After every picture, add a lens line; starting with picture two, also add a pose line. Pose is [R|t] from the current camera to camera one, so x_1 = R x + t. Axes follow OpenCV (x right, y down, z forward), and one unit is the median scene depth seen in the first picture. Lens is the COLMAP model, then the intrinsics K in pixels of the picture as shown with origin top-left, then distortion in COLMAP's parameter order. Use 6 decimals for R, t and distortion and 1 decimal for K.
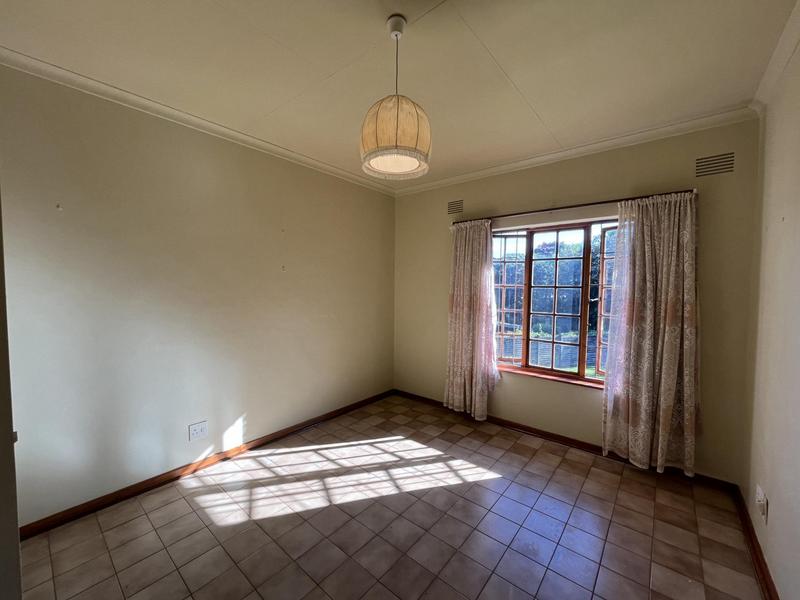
lens RADIAL K [[321.4, 0, 399.5], [0, 321.4, 303.7], [0, 0, 1]] dist [-0.001811, 0.000134]
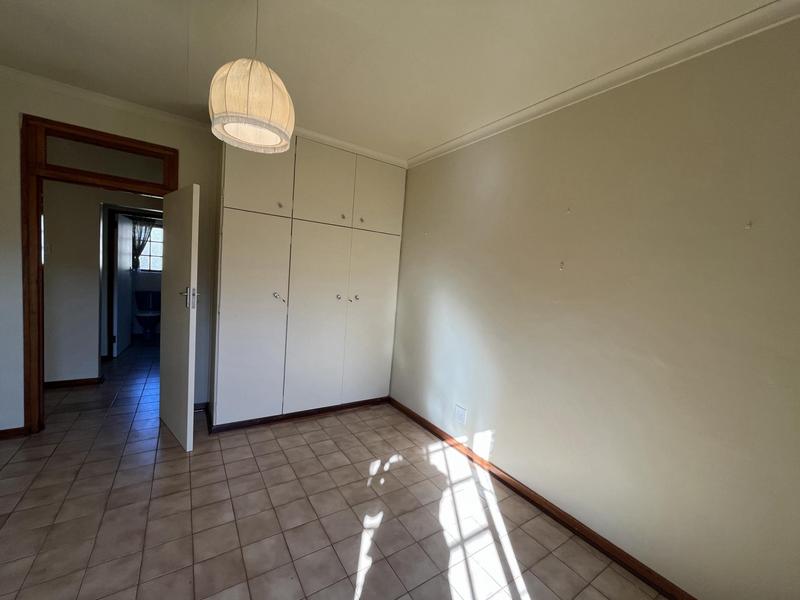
lens RADIAL K [[321.4, 0, 394.4], [0, 321.4, 299.1], [0, 0, 1]] dist [-0.001811, 0.000134]
pose [[-0.290201, 0.044470, -0.955932, 0.458700], [-0.127665, 0.988192, 0.084727, -0.056525], [0.948412, 0.146627, -0.281097, 1.003766]]
